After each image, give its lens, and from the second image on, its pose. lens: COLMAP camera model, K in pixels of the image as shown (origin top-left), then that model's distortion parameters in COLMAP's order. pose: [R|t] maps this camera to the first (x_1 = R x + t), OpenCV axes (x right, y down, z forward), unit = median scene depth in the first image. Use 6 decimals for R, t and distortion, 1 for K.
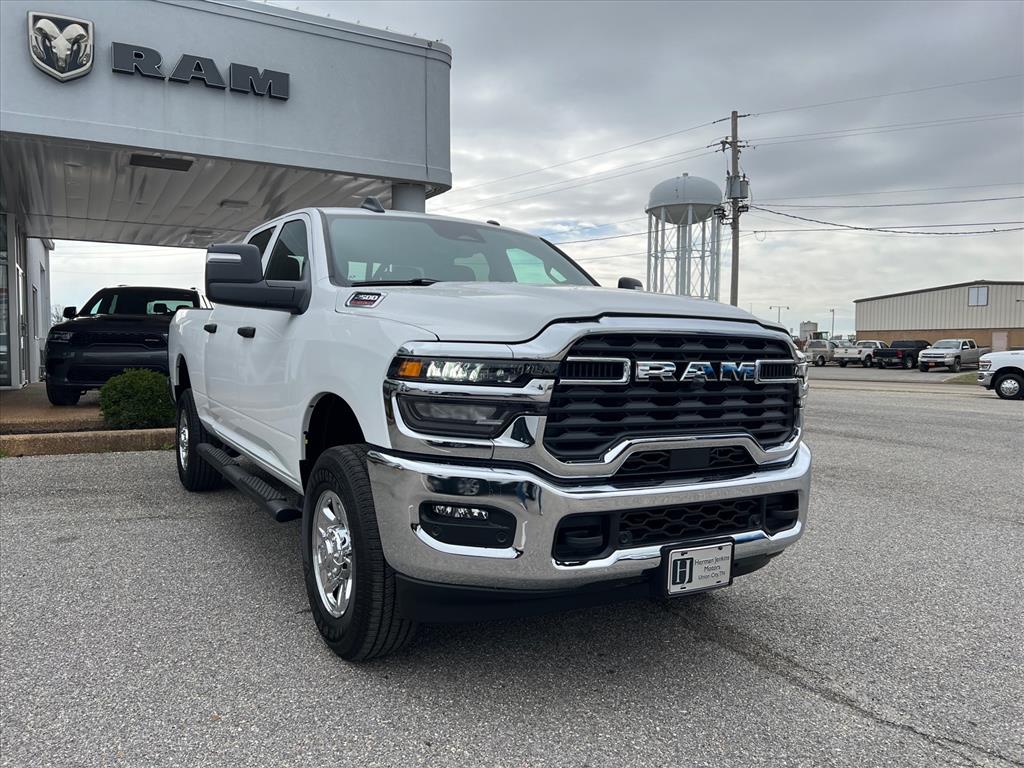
lens RADIAL K [[778.9, 0, 512.0], [0, 778.9, 384.0], [0, 0, 1]] dist [0.054875, -0.053155]
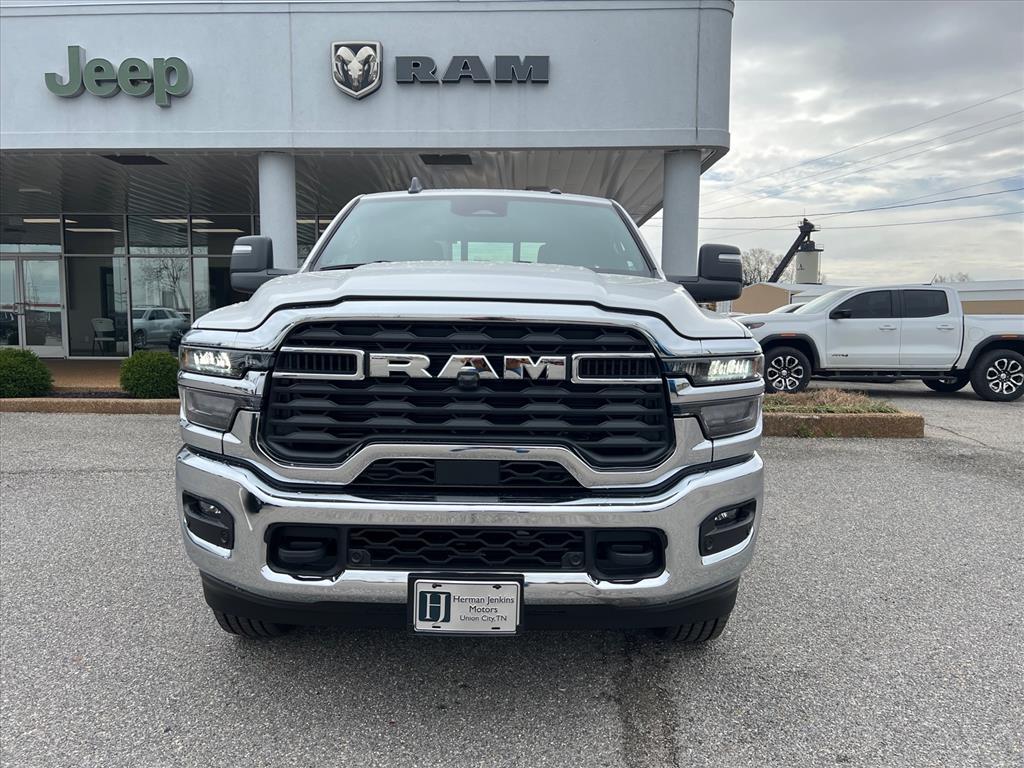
lens RADIAL K [[778.9, 0, 512.0], [0, 778.9, 384.0], [0, 0, 1]] dist [0.054875, -0.053155]
pose [[0.858160, 0.038752, -0.511918, 0.653932], [-0.023151, 0.999054, 0.036819, -0.027267], [0.512860, -0.019745, 0.858245, 0.310414]]
